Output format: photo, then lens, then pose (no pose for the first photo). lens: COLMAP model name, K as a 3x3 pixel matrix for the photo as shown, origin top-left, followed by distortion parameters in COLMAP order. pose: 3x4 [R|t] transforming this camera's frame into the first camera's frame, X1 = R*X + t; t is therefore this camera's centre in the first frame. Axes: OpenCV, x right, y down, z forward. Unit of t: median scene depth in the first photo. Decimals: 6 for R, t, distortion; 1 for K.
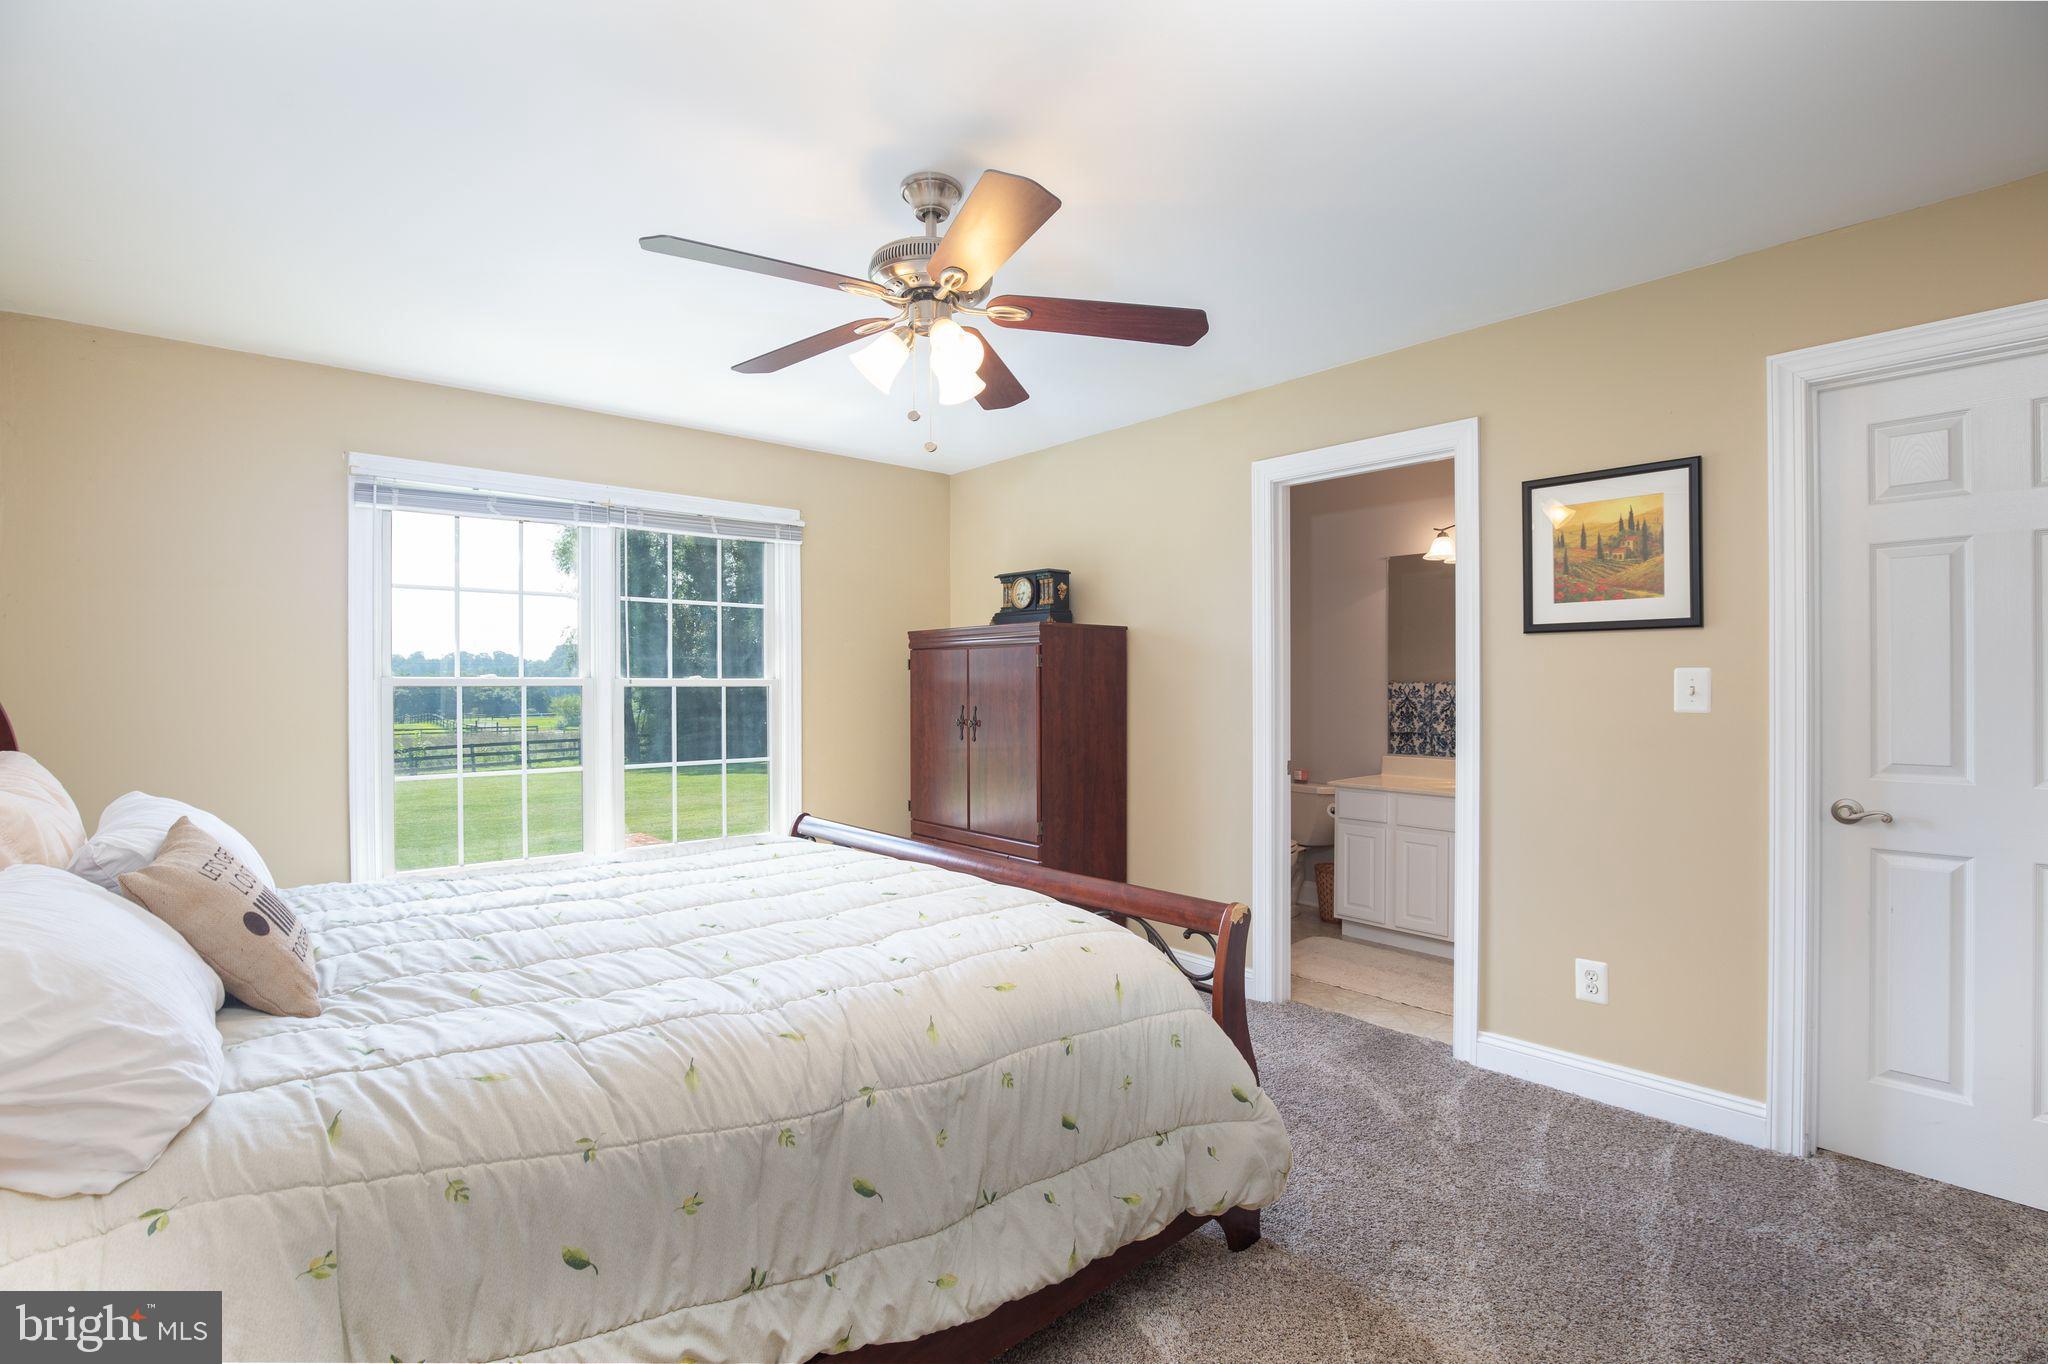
lens RADIAL K [[946.9, 0, 1031.2], [0, 946.9, 683.2], [0, 0, 1]] dist [0.010133, 0.000004]
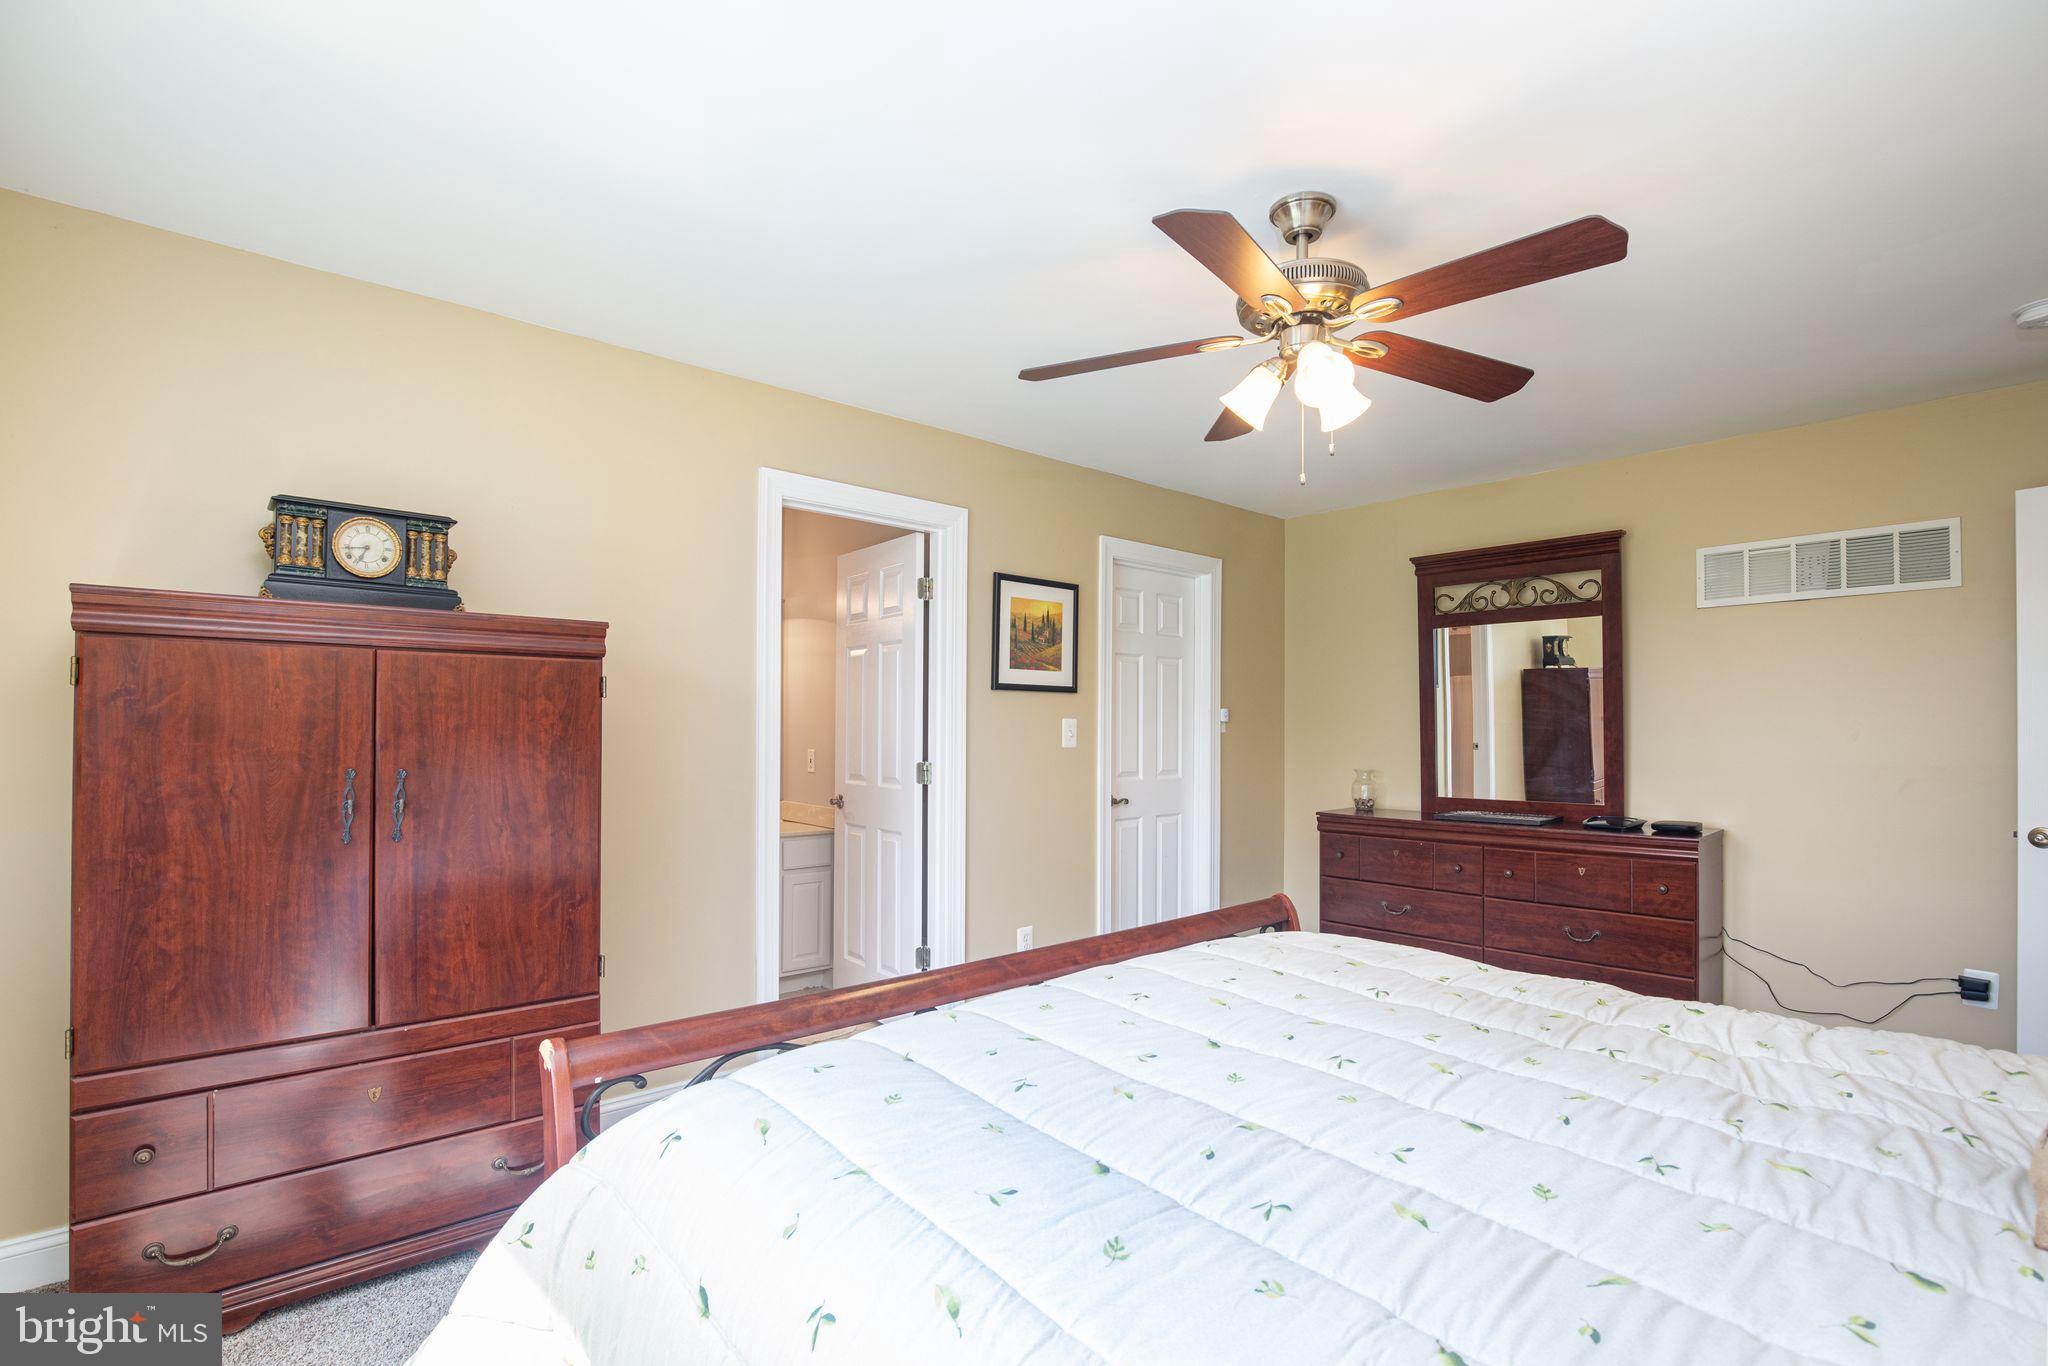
lens RADIAL K [[983.1, 0, 1023.9], [0, 983.1, 729.9], [0, 0, 1]] dist [0.002848, 0.000188]
pose [[-0.010184, 0.002411, 0.999945, -0.879267], [-0.000222, 0.999997, -0.002414, 0.006105], [-0.999948, -0.000247, -0.010183, 1.046727]]
